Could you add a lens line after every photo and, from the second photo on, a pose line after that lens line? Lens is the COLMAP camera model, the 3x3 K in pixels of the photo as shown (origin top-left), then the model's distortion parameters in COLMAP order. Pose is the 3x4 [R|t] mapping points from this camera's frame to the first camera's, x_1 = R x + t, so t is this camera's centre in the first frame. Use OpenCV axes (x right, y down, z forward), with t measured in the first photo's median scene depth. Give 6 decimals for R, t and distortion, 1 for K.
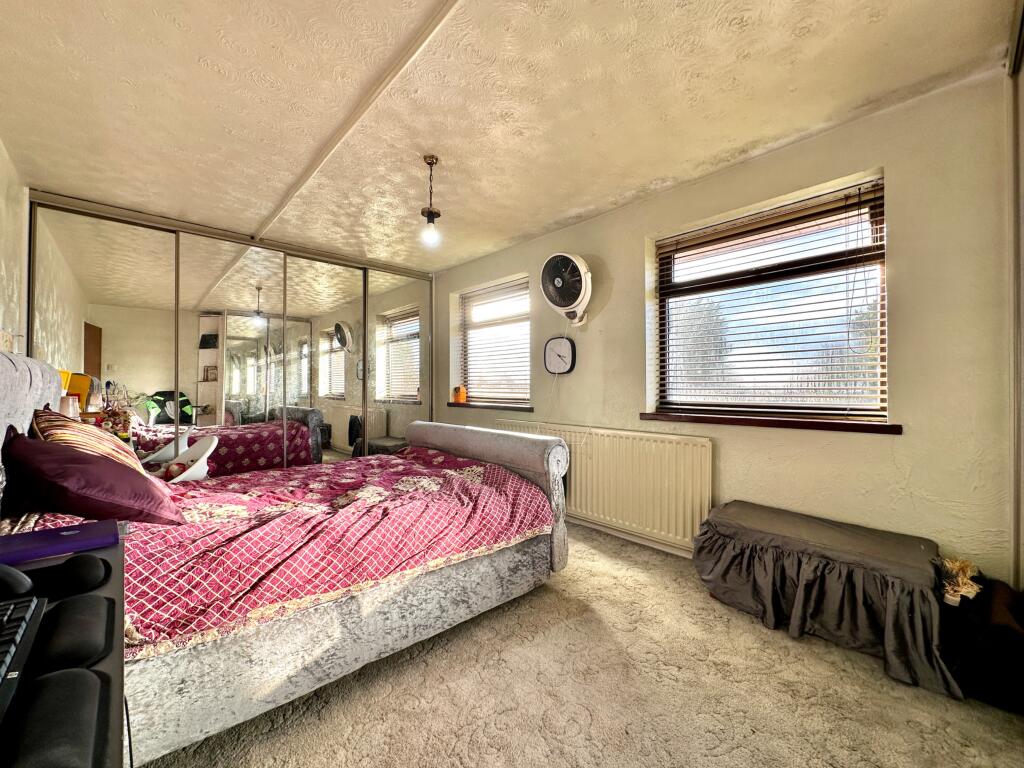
lens RADIAL K [[409.4, 0, 512.9], [0, 409.4, 382.9], [0, 0, 1]] dist [-0.001514, -0.000088]
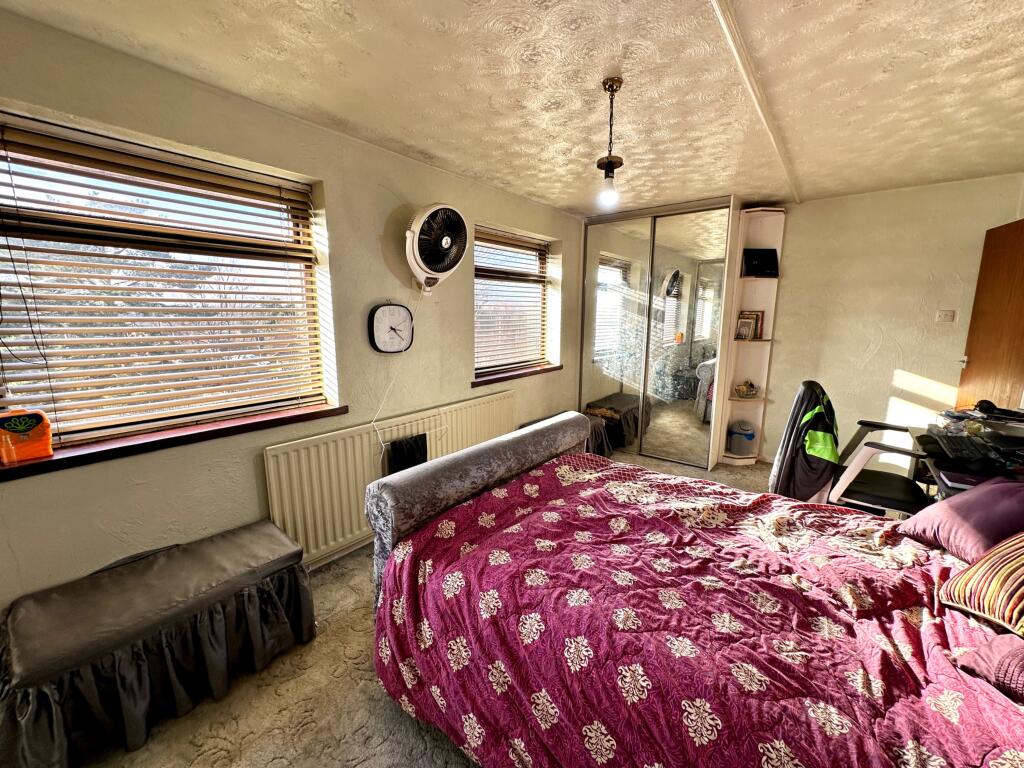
lens RADIAL K [[409.4, 0, 512.9], [0, 409.4, 382.9], [0, 0, 1]] dist [-0.001514, -0.000088]
pose [[-0.162697, -0.167635, 0.972331, -0.969691], [-0.009942, 0.985690, 0.168274, -0.139074], [-0.986626, 0.017710, -0.162035, 1.301853]]
